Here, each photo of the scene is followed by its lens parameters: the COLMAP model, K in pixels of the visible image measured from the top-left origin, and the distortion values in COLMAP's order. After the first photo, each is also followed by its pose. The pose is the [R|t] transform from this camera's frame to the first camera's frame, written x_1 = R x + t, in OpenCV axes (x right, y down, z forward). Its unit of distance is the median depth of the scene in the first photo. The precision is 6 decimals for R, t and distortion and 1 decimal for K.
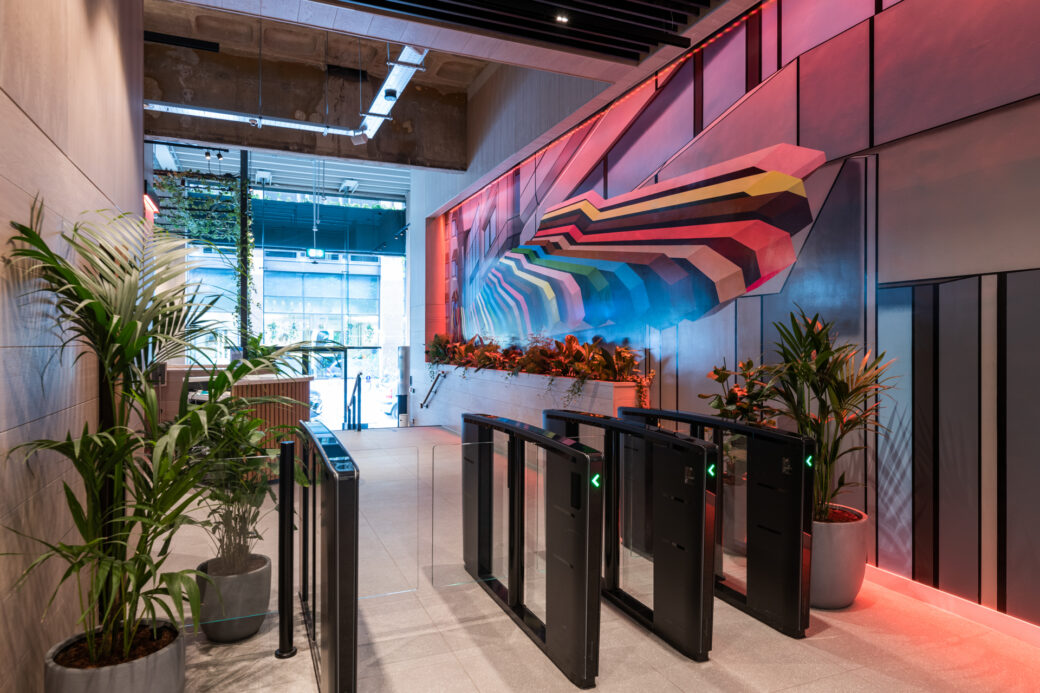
lens RADIAL K [[649.7, 0, 520.6], [0, 649.7, 344.1], [0, 0, 1]] dist [0.031603, 0.001269]
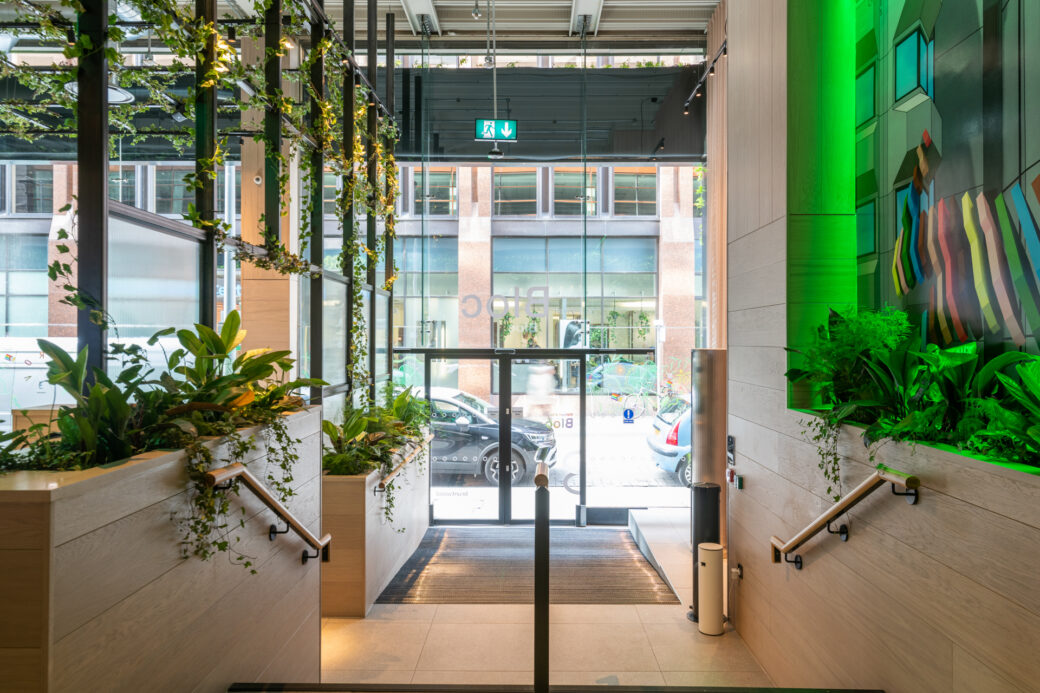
lens RADIAL K [[726.3, 0, 521.4], [0, 726.3, 340.6], [0, 0, 1]] dist [-0.011698, -0.000859]
pose [[0.918458, -0.001176, -0.395517, -0.100689], [0.001056, 0.999999, -0.000521, -0.002184], [0.395517, 0.000061, 0.918459, 0.508695]]
